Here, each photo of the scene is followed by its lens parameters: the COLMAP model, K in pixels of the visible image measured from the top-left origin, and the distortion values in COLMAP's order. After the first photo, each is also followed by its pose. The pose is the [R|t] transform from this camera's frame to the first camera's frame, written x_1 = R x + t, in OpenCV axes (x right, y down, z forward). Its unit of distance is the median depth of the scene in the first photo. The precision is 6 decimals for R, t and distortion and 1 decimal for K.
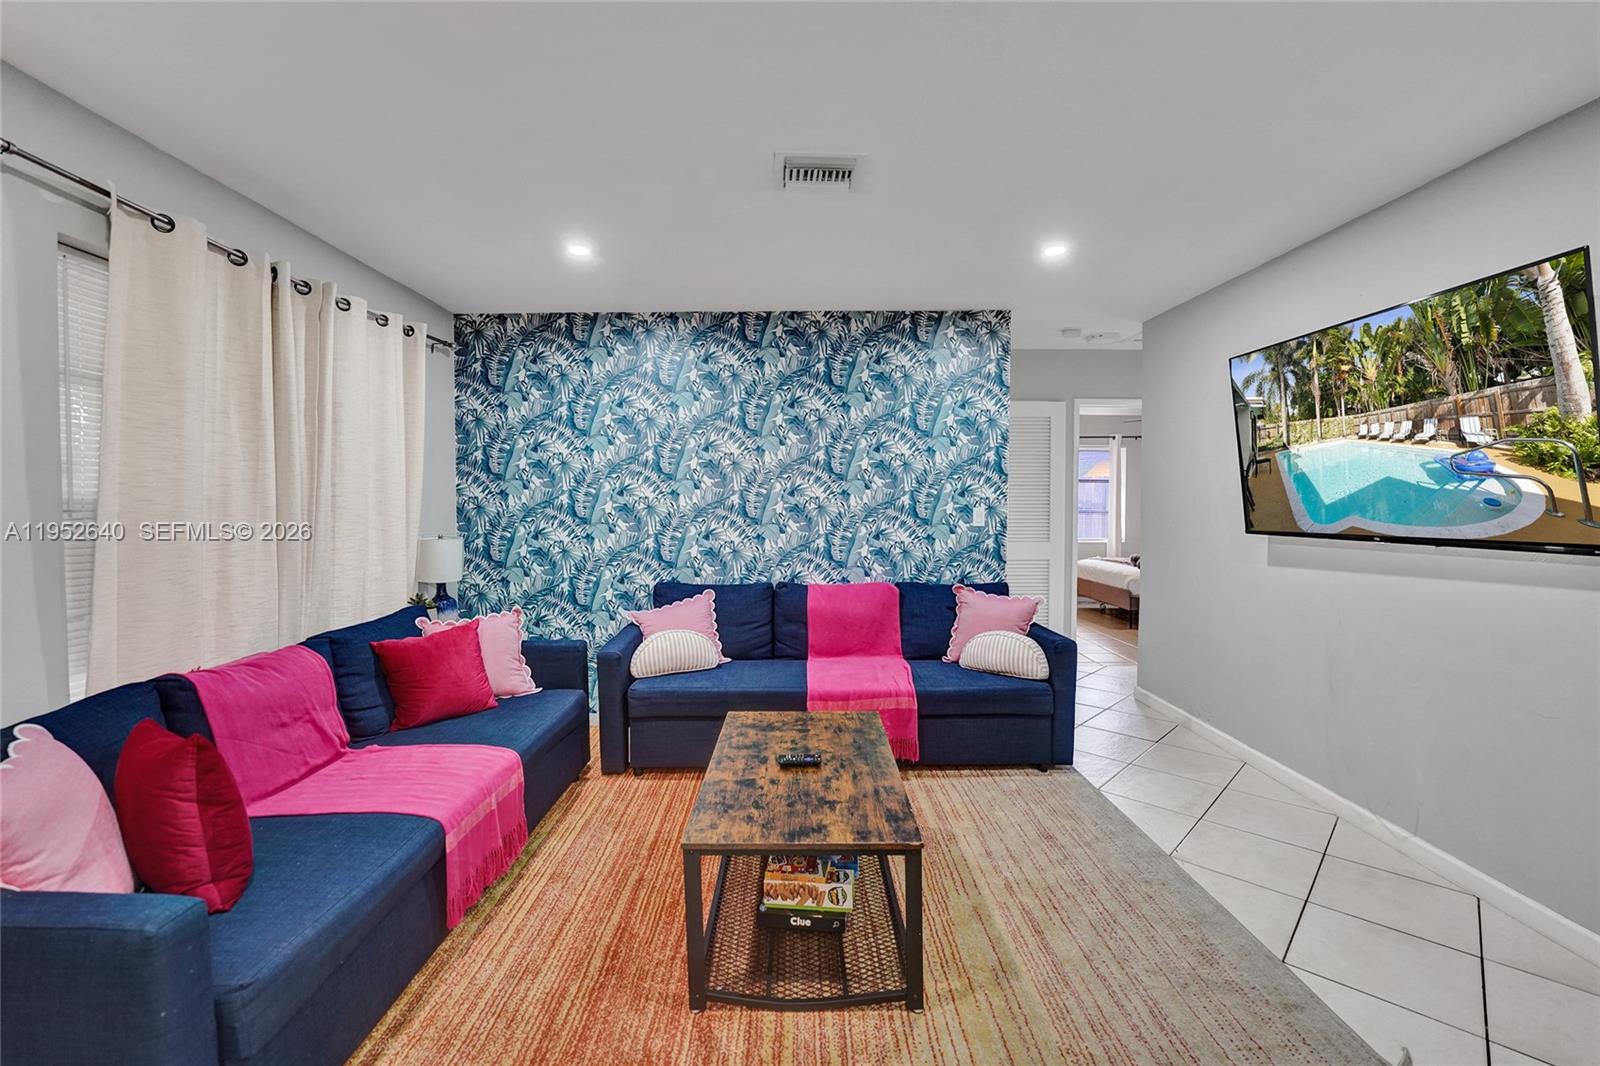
lens RADIAL K [[643.3, 0, 747.1], [0, 643.3, 525.1], [0, 0, 1]] dist [-0.020556, -0.000205]
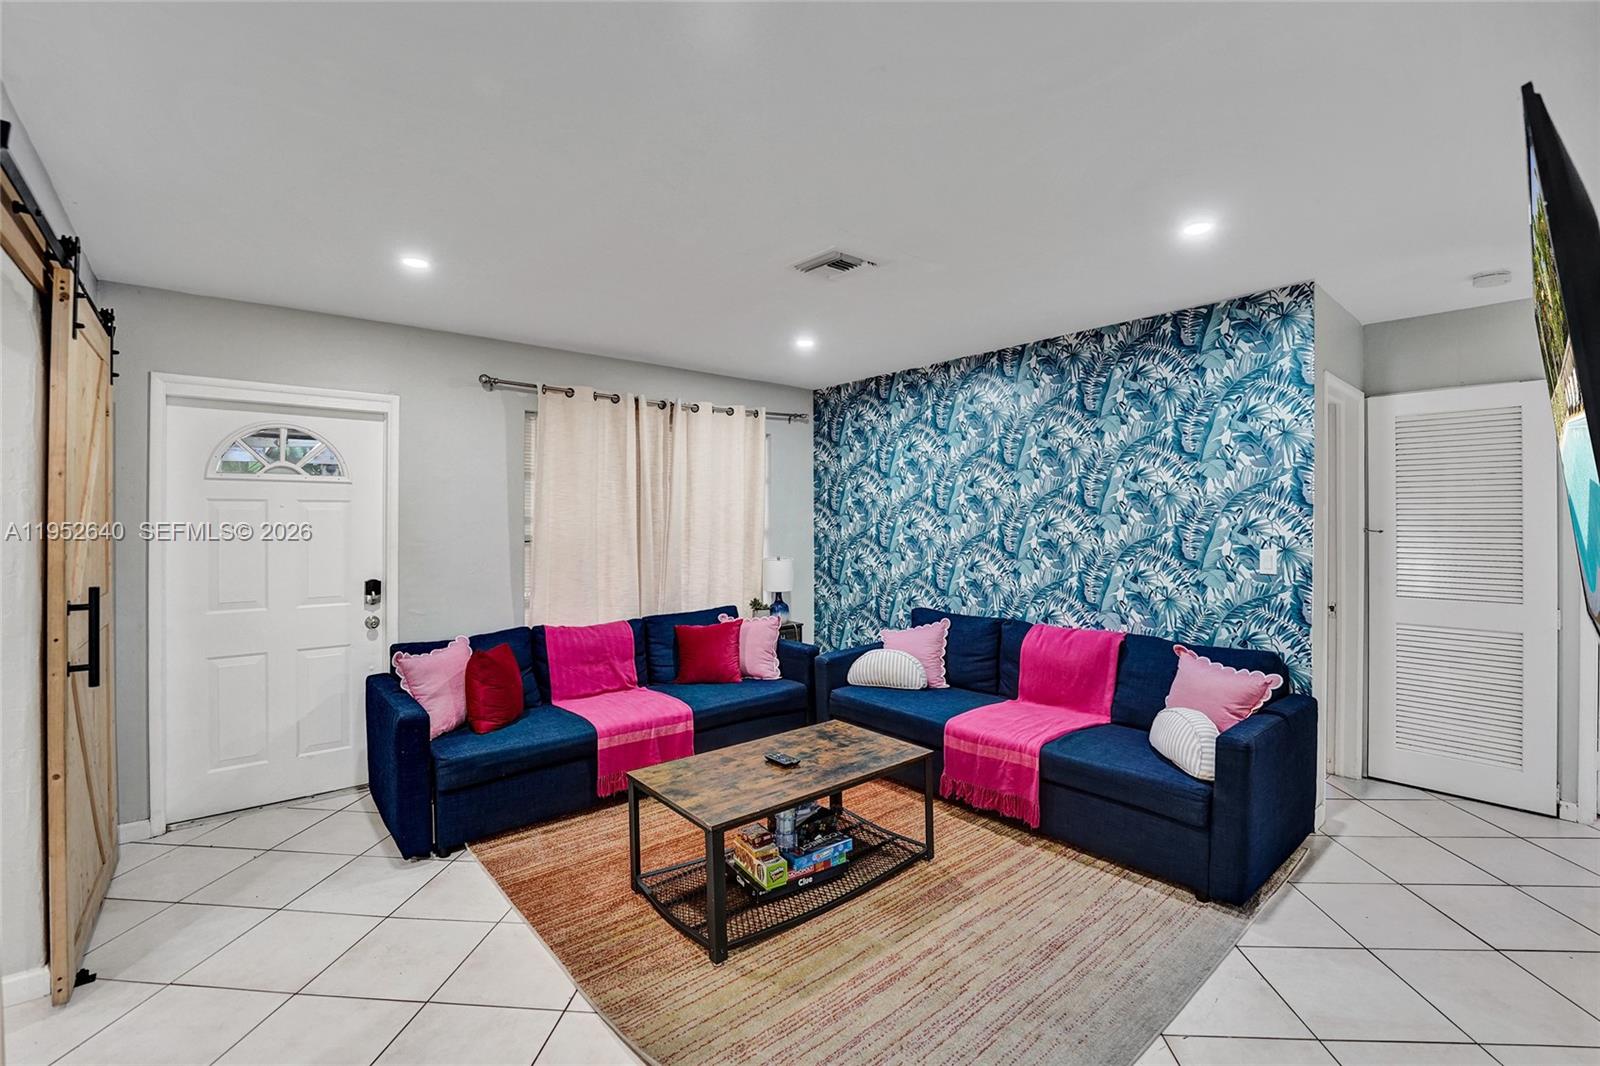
lens RADIAL K [[618.7, 0, 802.4], [0, 618.7, 523.5], [0, 0, 1]] dist [-0.019968, -0.000009]
pose [[0.701139, 0.002316, -0.713021, 0.498168], [-0.024981, 0.999461, -0.021317, -0.029059], [0.712587, 0.032758, 0.700819, 0.103841]]
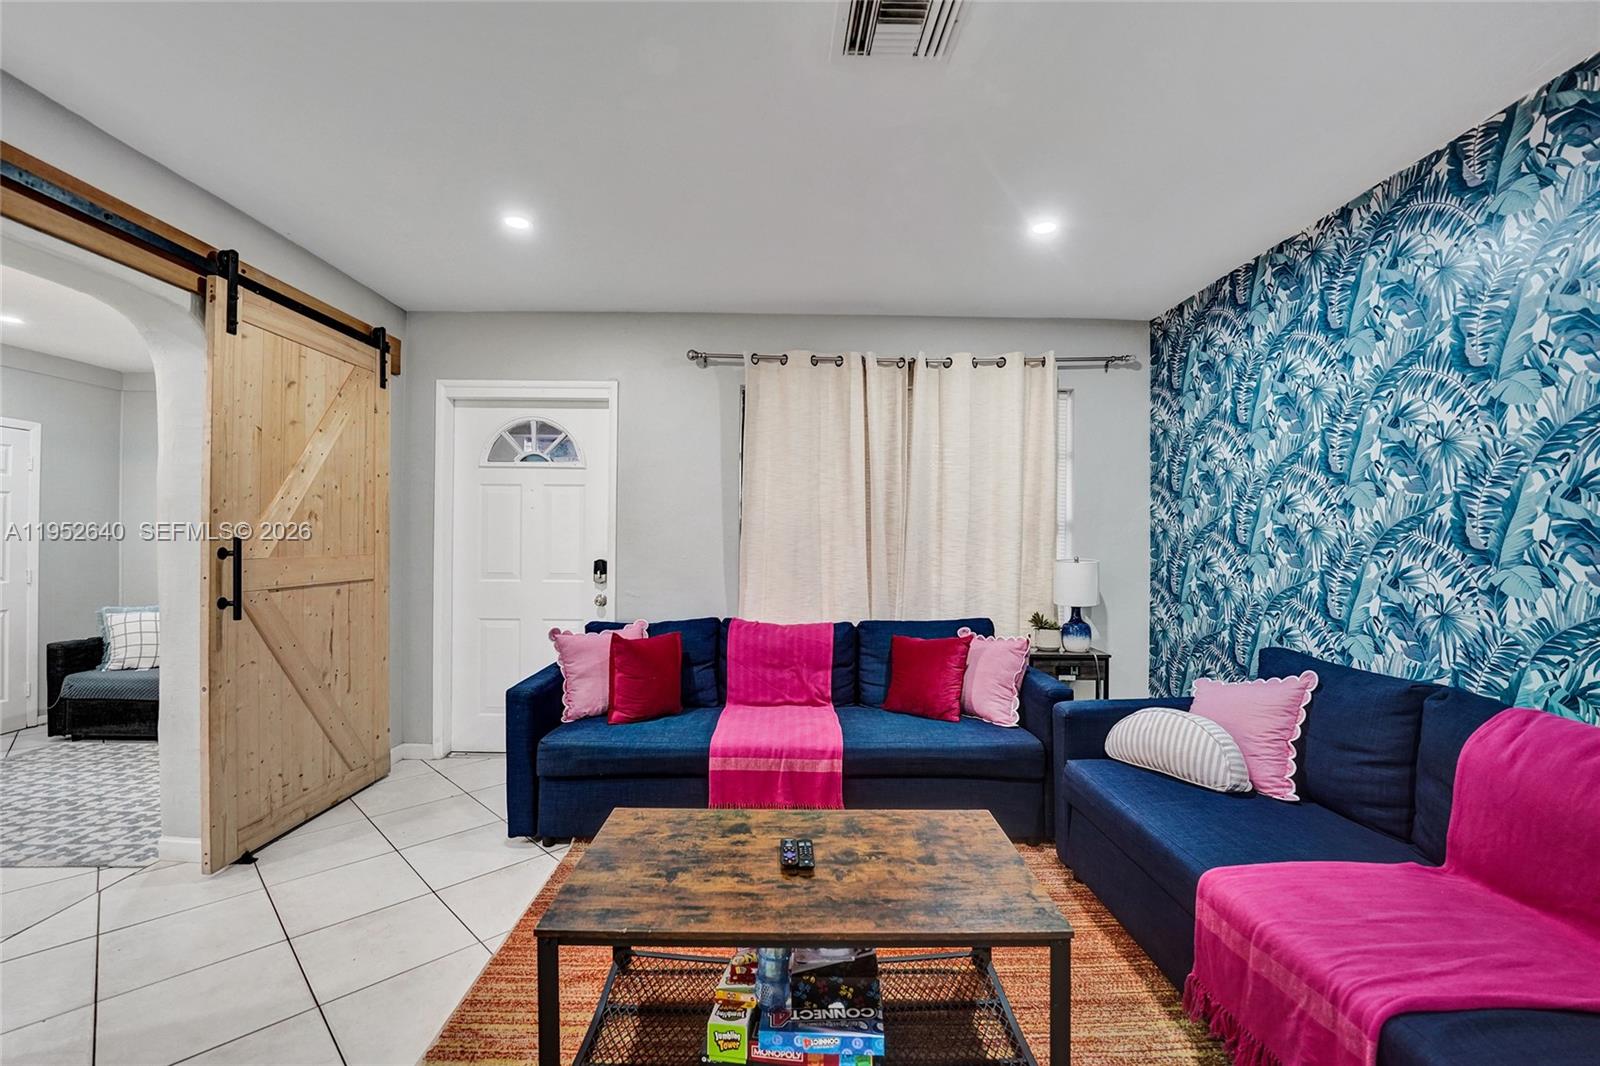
lens RADIAL K [[636.5, 0, 826.4], [0, 636.5, 534.6], [0, 0, 1]] dist [-0.023407, 0.000136]
pose [[0.127970, 0.002233, -0.991775, 0.431813], [-0.041504, 0.999134, -0.003106, -0.001197], [0.990909, 0.041560, 0.127952, 0.490563]]
